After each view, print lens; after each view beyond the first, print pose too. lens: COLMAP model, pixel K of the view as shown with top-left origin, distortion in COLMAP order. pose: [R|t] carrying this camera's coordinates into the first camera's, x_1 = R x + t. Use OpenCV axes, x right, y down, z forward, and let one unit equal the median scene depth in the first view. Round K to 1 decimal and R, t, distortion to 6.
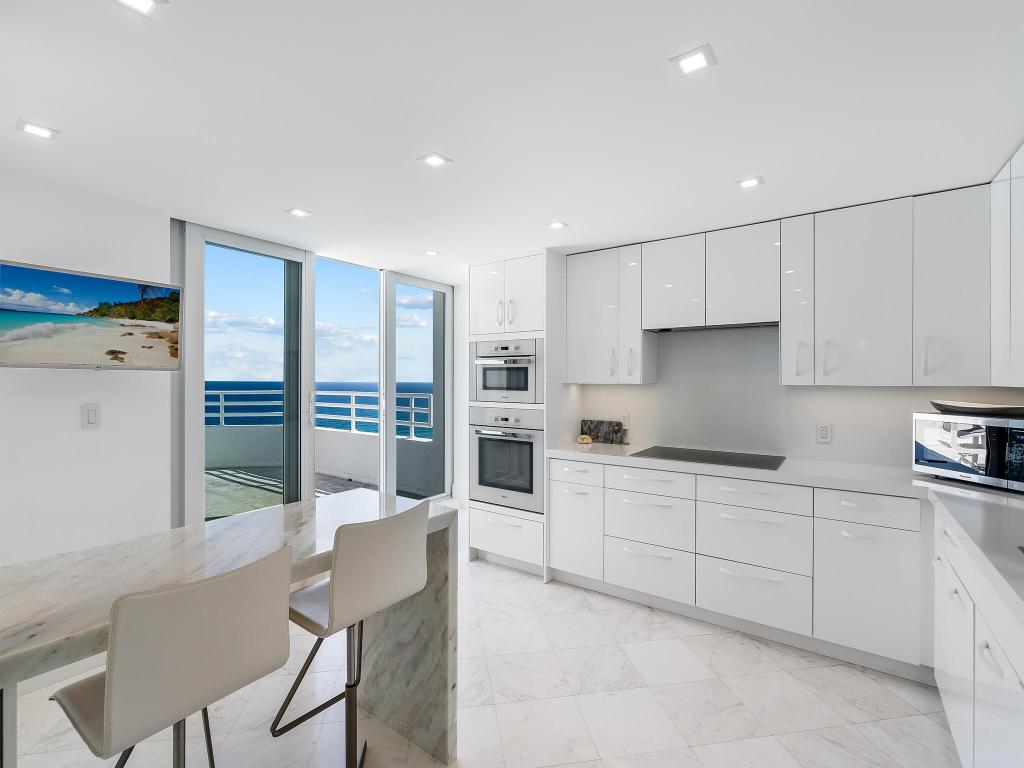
lens RADIAL K [[471.3, 0, 507.5], [0, 471.3, 383.8], [0, 0, 1]] dist [-0.000312, 0.003181]
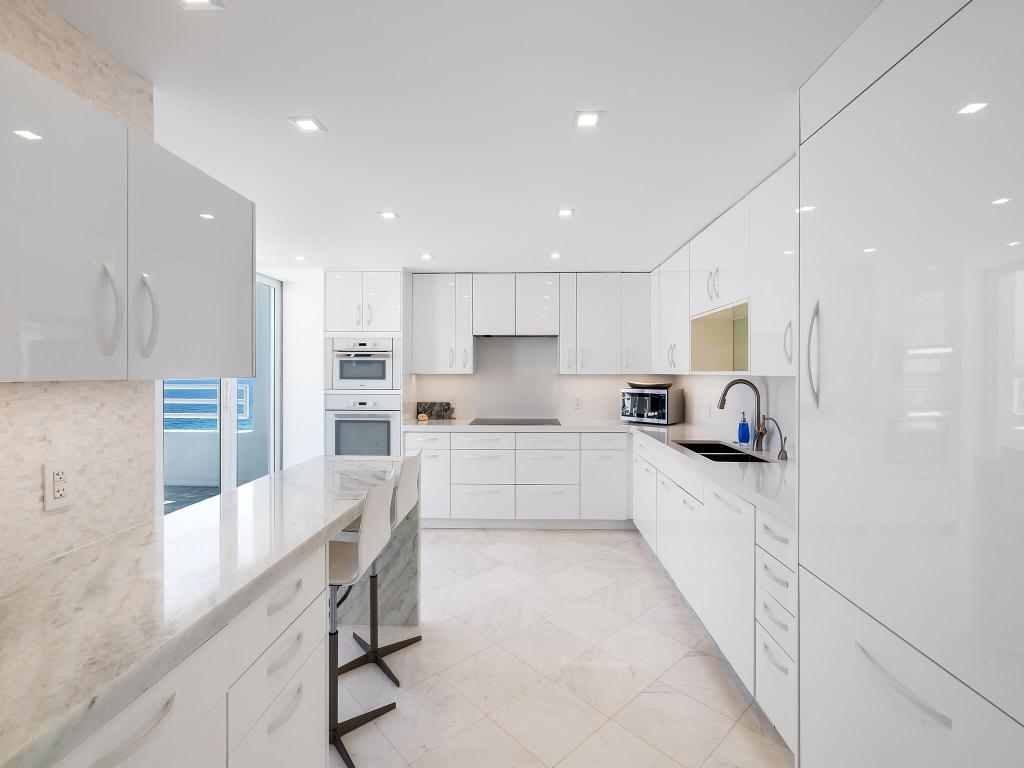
lens RADIAL K [[471.3, 0, 514.6], [0, 471.3, 374.5], [0, 0, 1]] dist [-0.000312, 0.003181]
pose [[0.834825, -0.003910, 0.550501, -0.362104], [0.004614, 0.999989, 0.000105, 0.003239], [-0.550495, 0.002453, 0.834835, -0.224781]]
